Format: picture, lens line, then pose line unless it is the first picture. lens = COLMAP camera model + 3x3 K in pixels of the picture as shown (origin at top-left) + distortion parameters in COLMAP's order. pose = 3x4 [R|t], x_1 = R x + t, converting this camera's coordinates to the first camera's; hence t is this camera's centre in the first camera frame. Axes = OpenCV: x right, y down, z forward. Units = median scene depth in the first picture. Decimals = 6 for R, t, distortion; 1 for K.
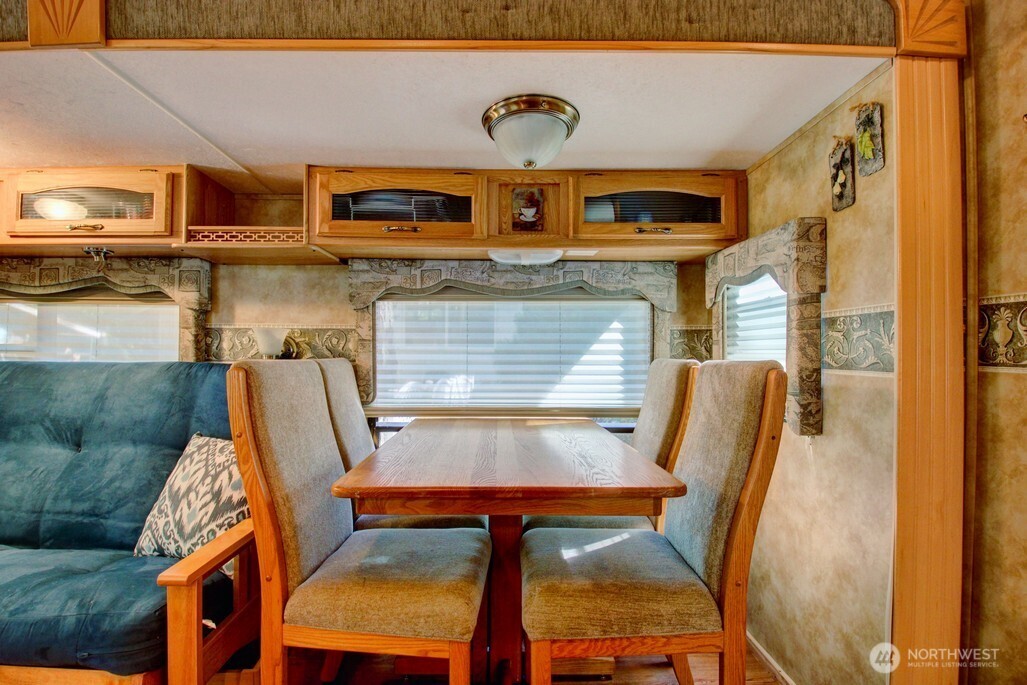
lens RADIAL K [[471.5, 0, 514.0], [0, 471.5, 355.3], [0, 0, 1]] dist [-0.042458, -0.000140]
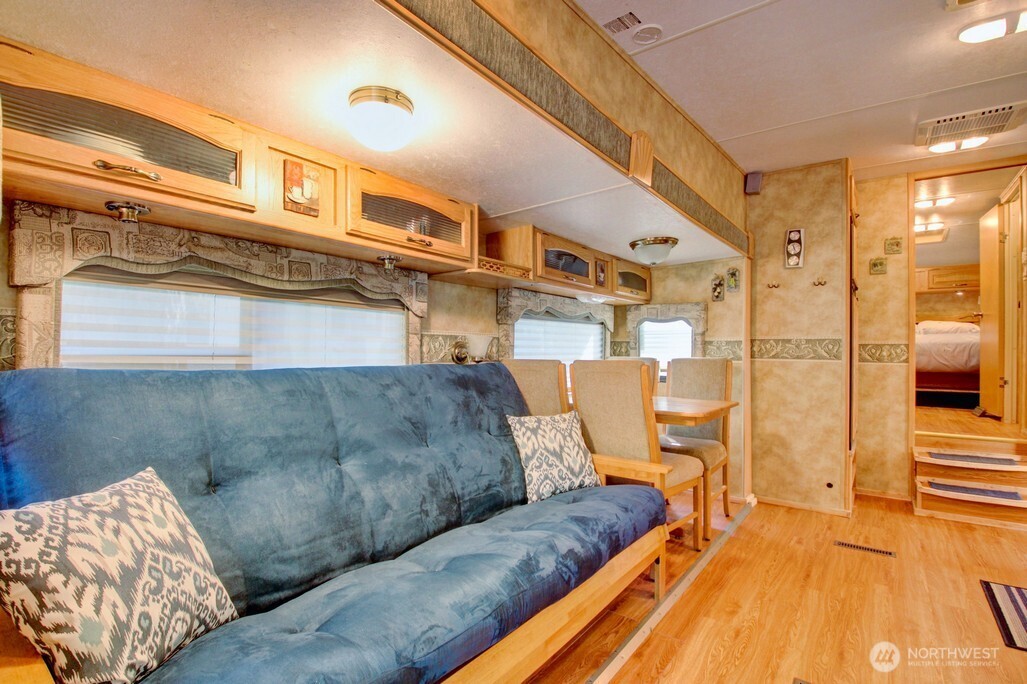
lens RADIAL K [[494.1, 0, 544.7], [0, 494.1, 346.0], [0, 0, 1]] dist [0.000532, -0.000385]
pose [[0.598456, 0.003100, 0.801150, -1.591441], [-0.003509, 0.999993, -0.001249, -0.032452], [-0.801148, -0.002064, 0.598463, 0.047714]]
